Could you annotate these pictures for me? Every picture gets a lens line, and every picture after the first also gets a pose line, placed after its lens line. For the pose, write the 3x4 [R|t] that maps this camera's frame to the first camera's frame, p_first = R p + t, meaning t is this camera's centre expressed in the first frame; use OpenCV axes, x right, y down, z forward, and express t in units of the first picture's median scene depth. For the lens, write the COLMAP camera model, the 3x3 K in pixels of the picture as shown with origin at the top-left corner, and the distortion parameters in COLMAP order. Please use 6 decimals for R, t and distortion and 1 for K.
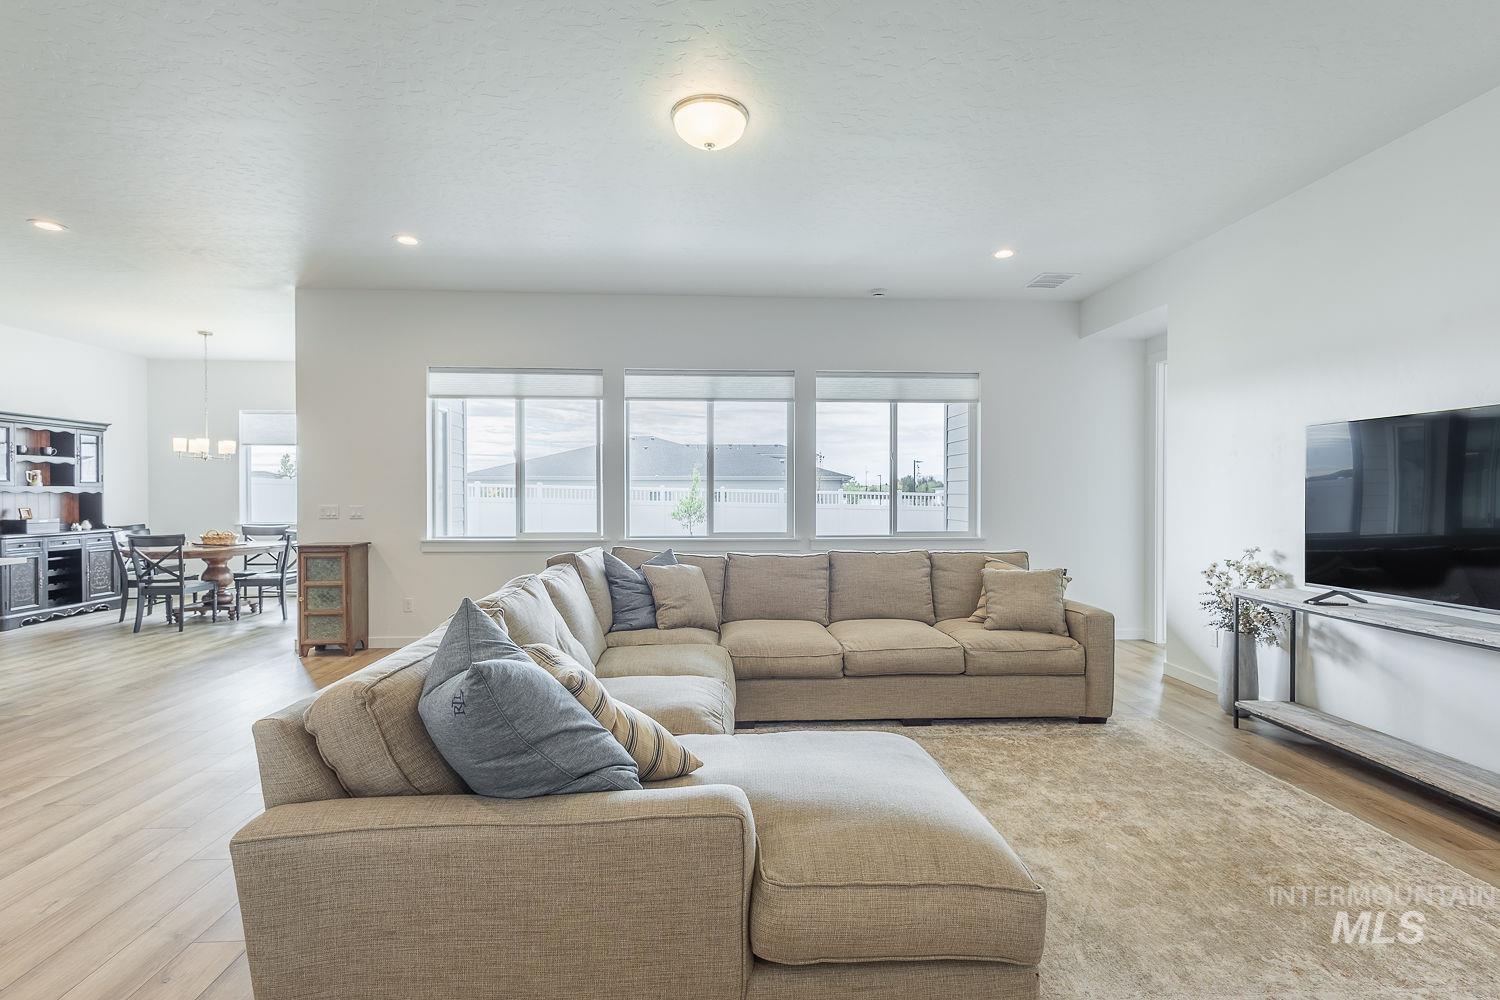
lens RADIAL K [[689.2, 0, 750.0], [0, 689.2, 500.0], [0, 0, 1]] dist [0.002671, 0.000263]
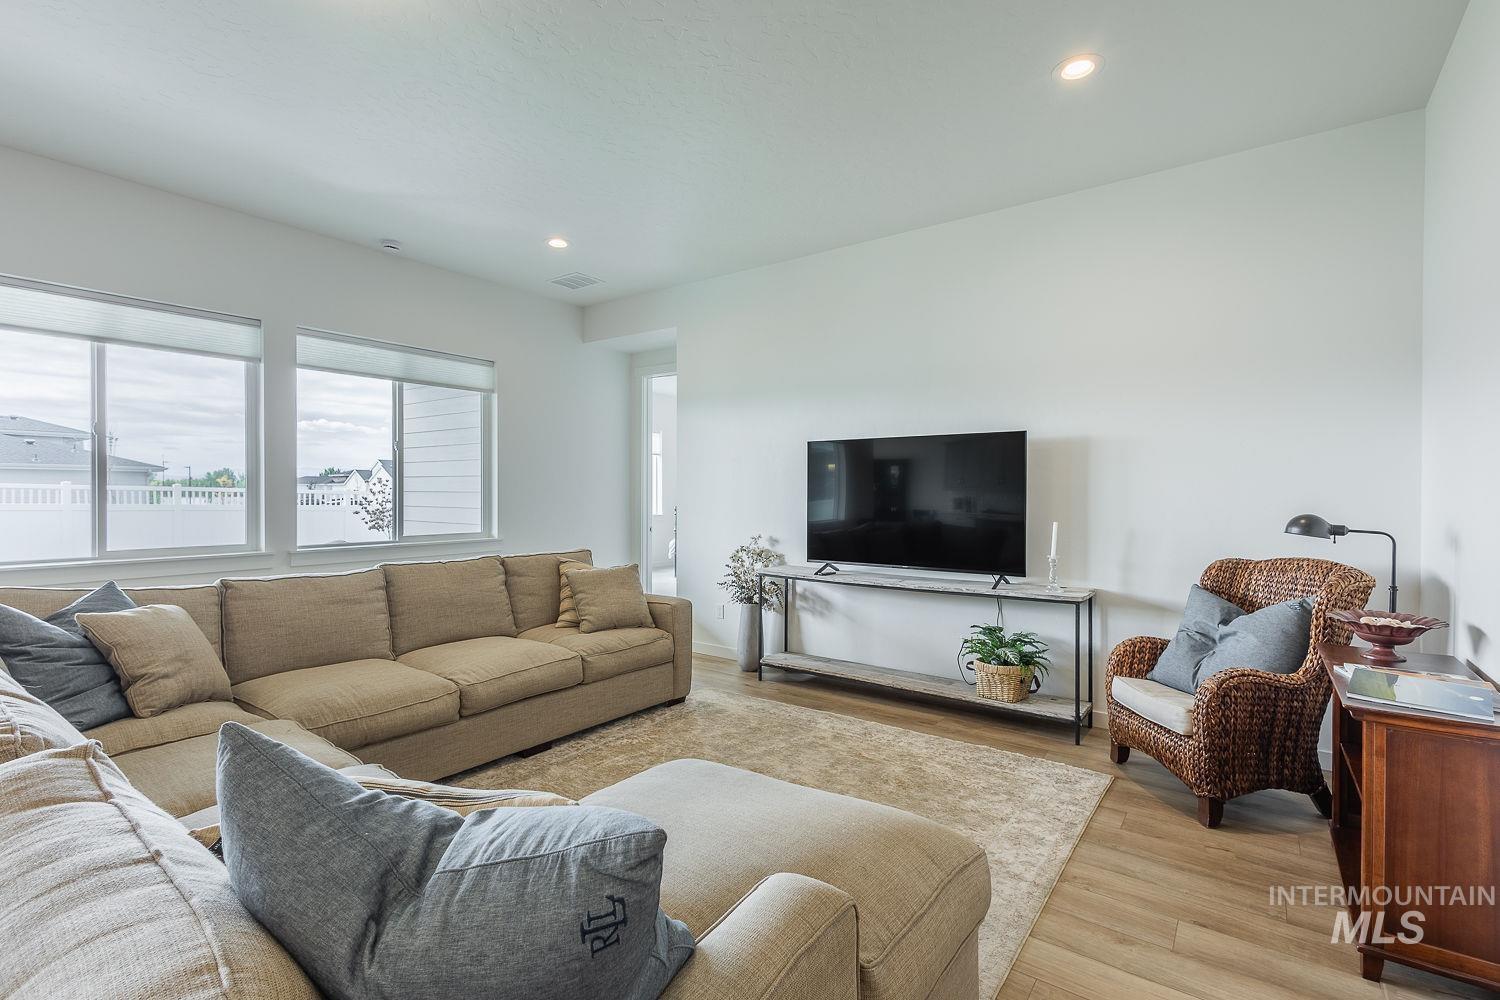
lens RADIAL K [[689.2, 0, 750.0], [0, 689.2, 500.0], [0, 0, 1]] dist [0.002671, 0.000263]
pose [[0.635544, -0.005793, 0.772043, -0.255621], [0.003138, 0.999983, 0.004920, -0.001367], [-0.772059, -0.000704, 0.635551, 0.217338]]
